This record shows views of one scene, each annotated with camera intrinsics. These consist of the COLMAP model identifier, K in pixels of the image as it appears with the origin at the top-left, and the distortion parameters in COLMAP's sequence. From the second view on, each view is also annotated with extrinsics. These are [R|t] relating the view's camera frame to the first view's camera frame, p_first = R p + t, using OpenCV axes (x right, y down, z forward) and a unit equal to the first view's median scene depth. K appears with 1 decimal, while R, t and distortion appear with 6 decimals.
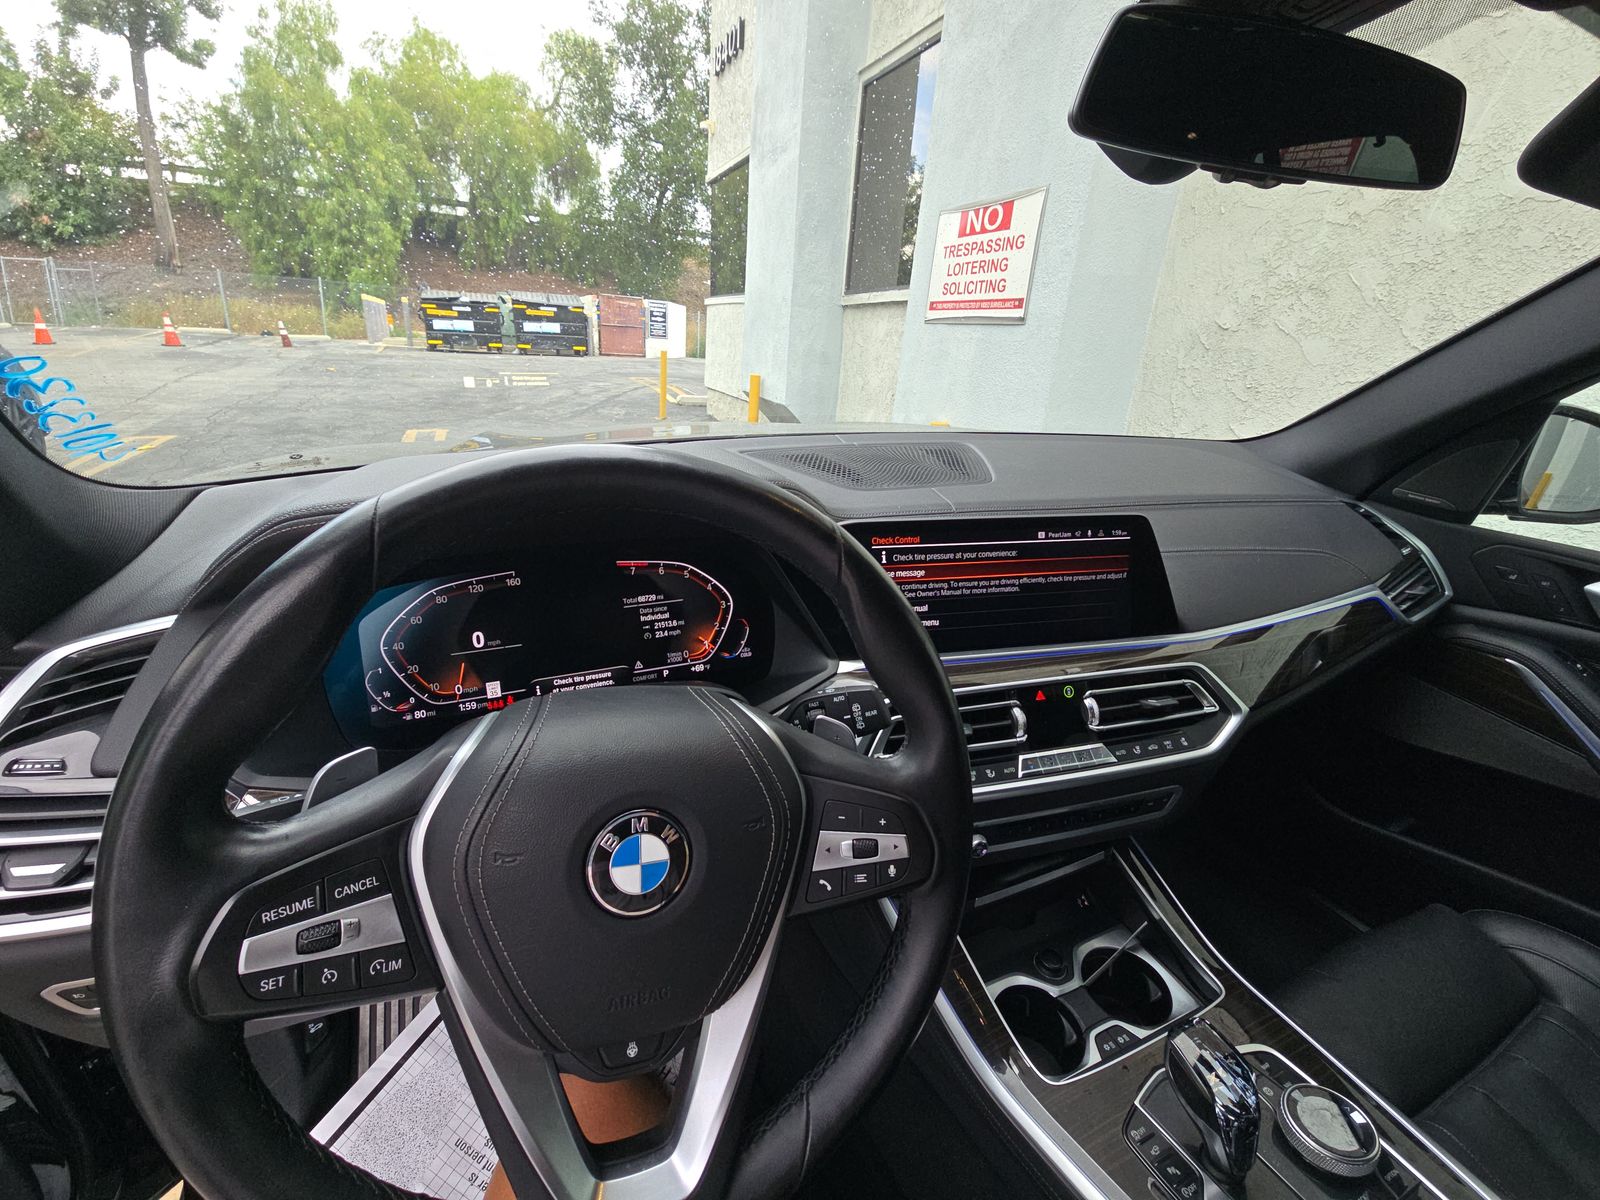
lens RADIAL K [[660.4, 0, 801.4], [0, 660.4, 604.8], [0, 0, 1]] dist [-0.002799, -0.006513]
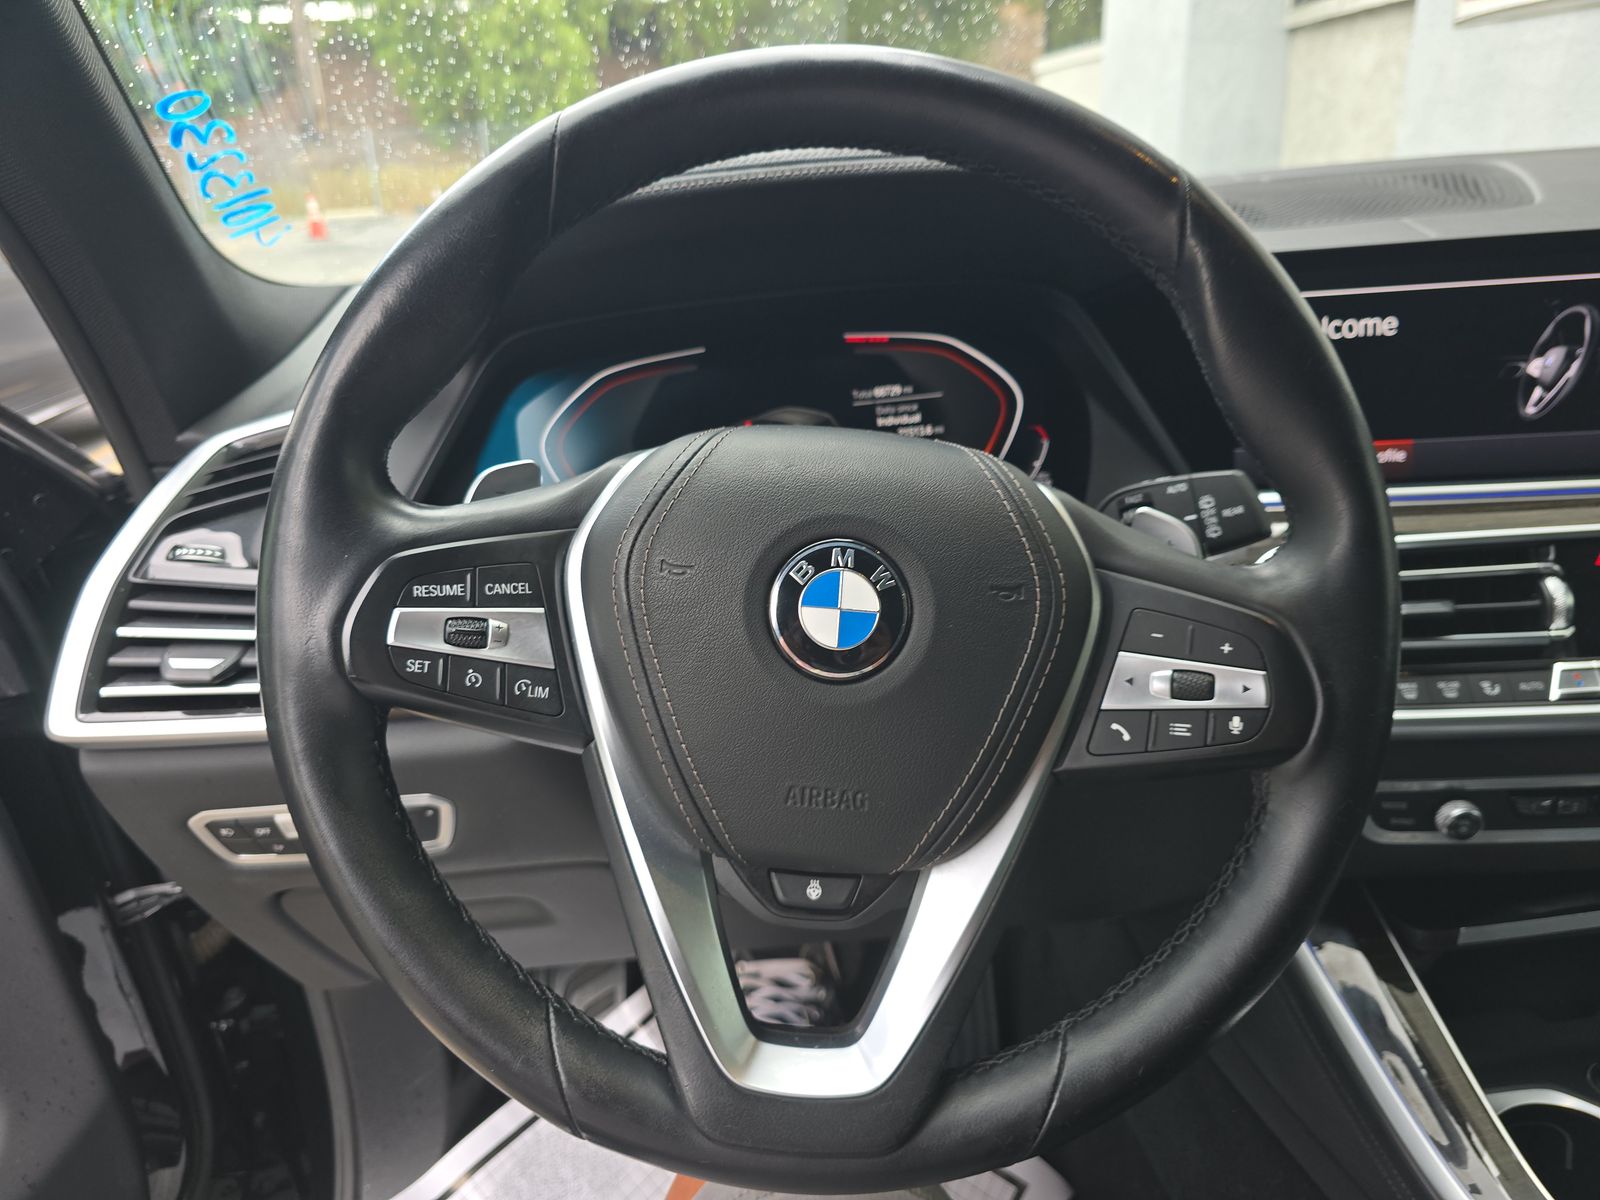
lens RADIAL K [[1093.4, 0, 774.4], [0, 1093.4, 605.8], [0, 0, 1]] dist [0.046884, -0.035070]
pose [[0.932087, 0.022769, -0.361519, 0.071408], [-0.021166, 0.999741, 0.008395, 0.215682], [0.361616, -0.000173, 0.932327, -0.087355]]
